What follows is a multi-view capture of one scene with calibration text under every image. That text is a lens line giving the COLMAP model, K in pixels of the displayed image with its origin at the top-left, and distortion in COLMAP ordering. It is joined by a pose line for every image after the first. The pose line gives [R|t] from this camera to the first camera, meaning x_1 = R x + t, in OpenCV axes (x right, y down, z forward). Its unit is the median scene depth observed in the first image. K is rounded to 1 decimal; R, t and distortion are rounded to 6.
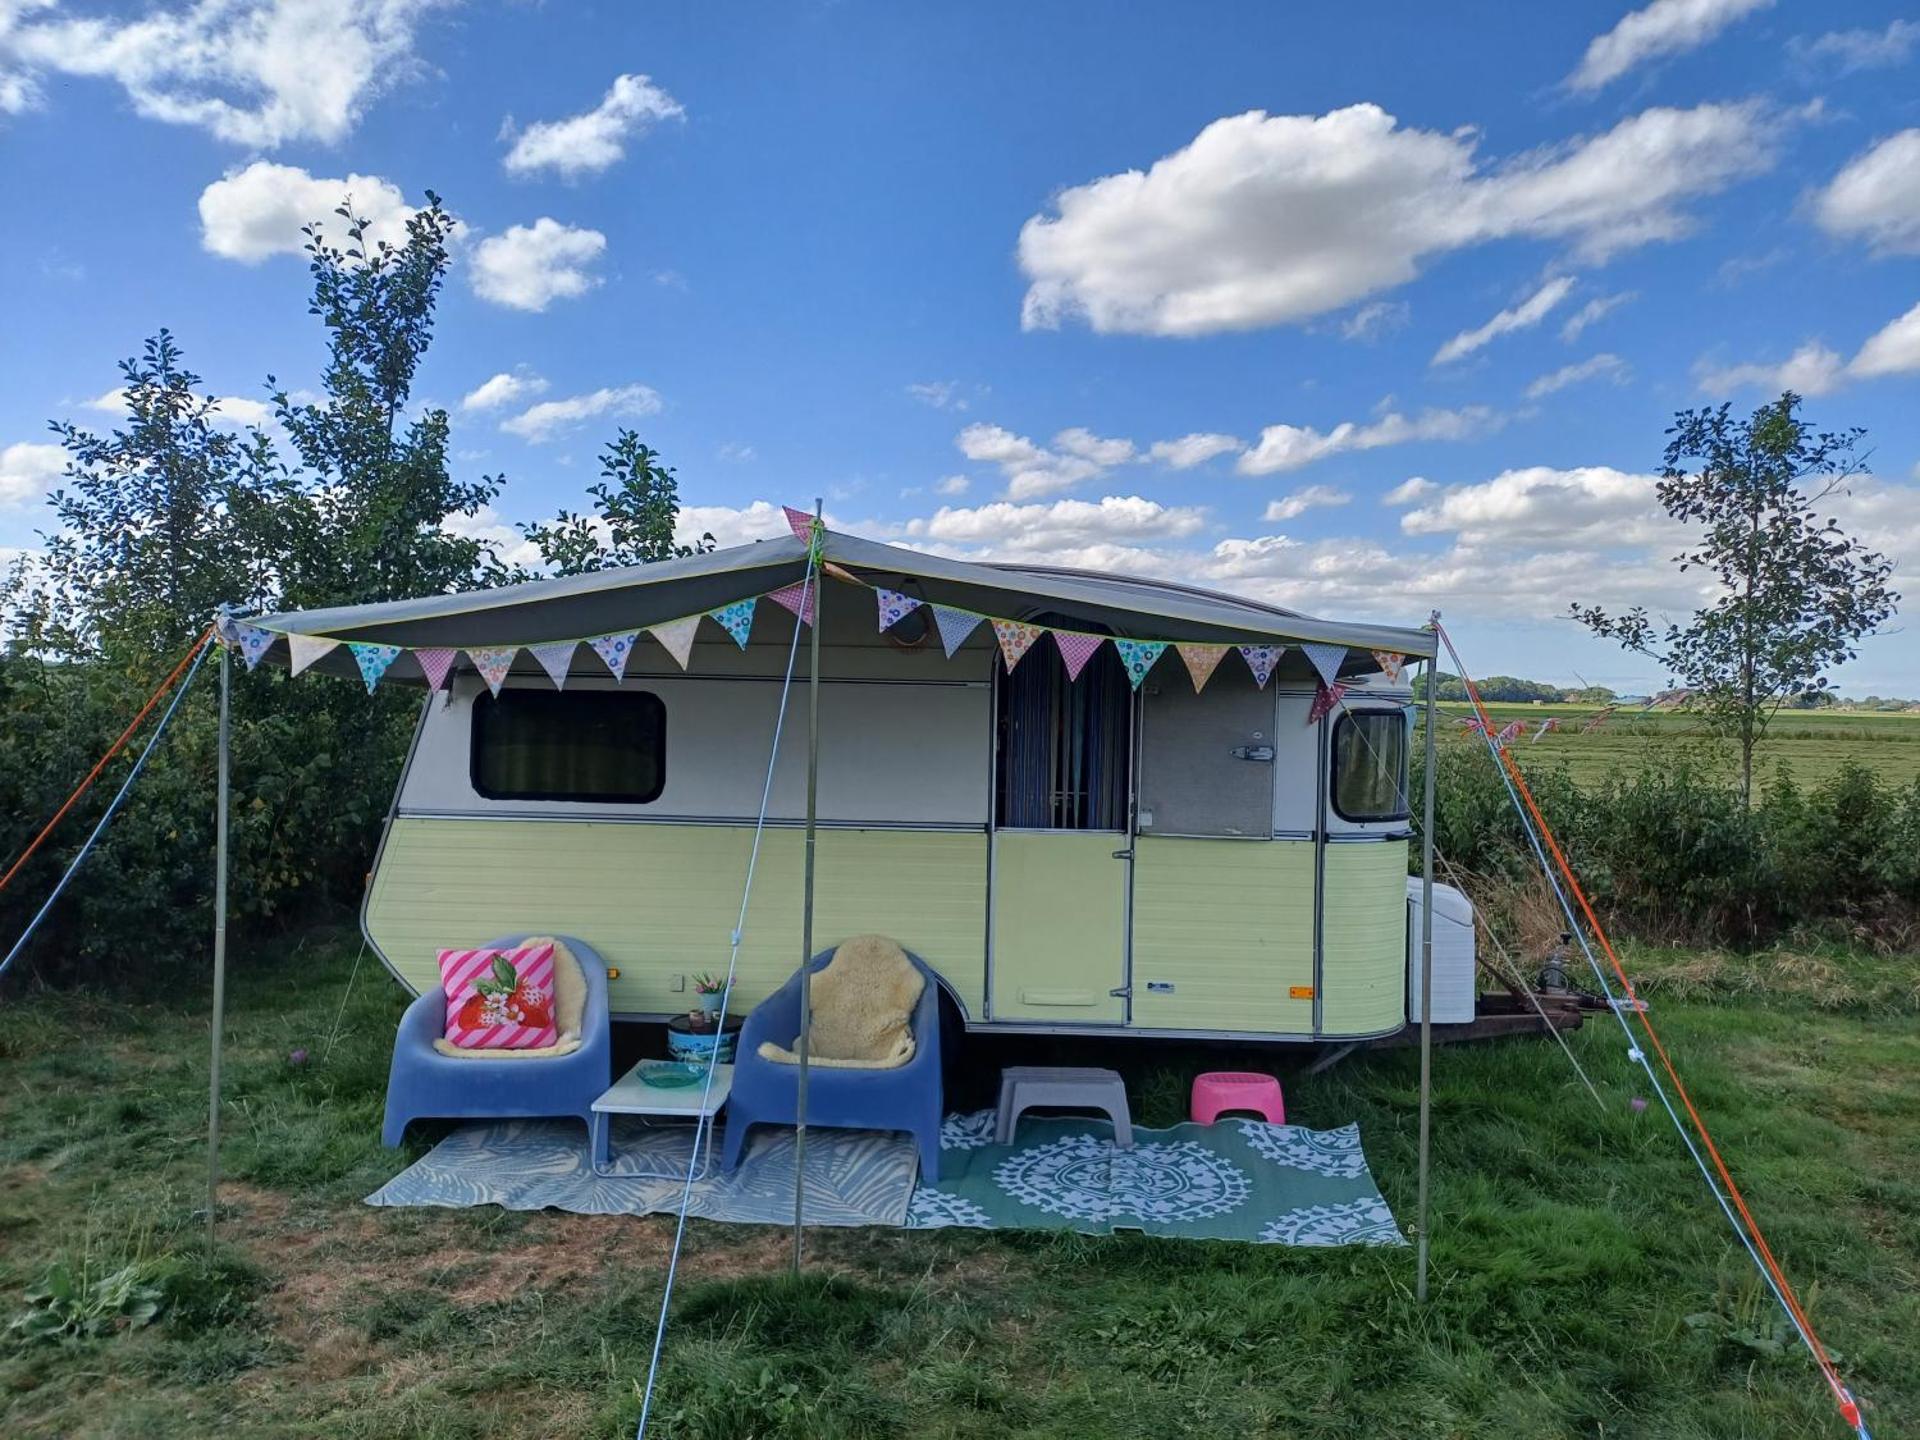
lens RADIAL K [[1465.9, 0, 960.0], [0, 1465.9, 720.0], [0, 0, 1]] dist [0.071995, -0.000996]
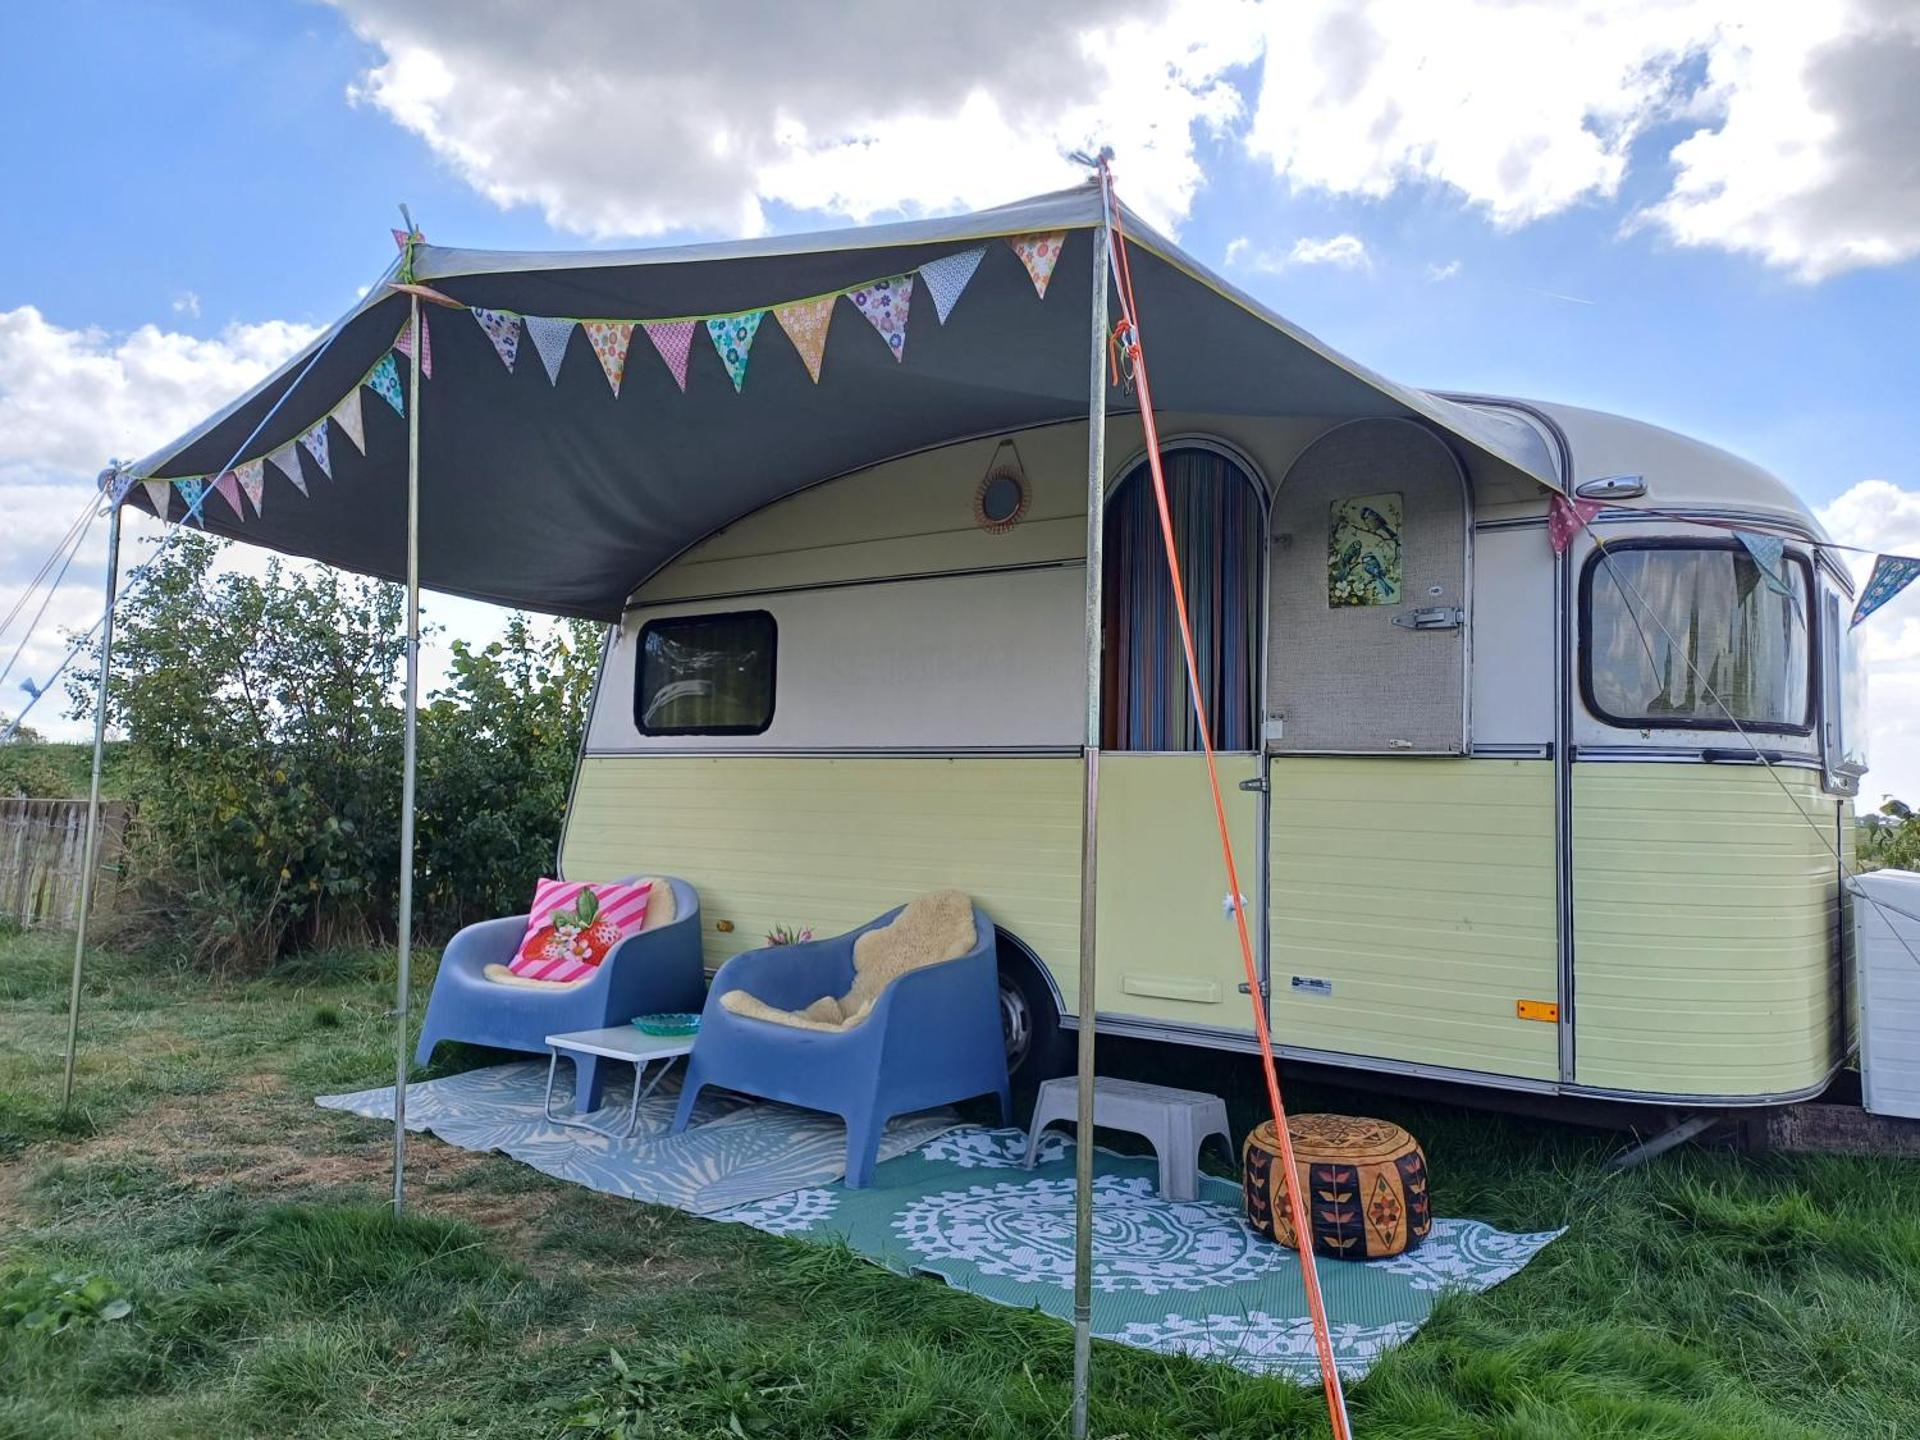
lens RADIAL K [[1465.9, 0, 960.0], [0, 1465.9, 720.0], [0, 0, 1]] dist [0.071995, -0.000996]
pose [[0.813551, -0.035978, -0.580379, 0.449560], [-0.022201, 0.995435, -0.092827, 0.144668], [0.581070, 0.088404, 0.809038, 0.407027]]
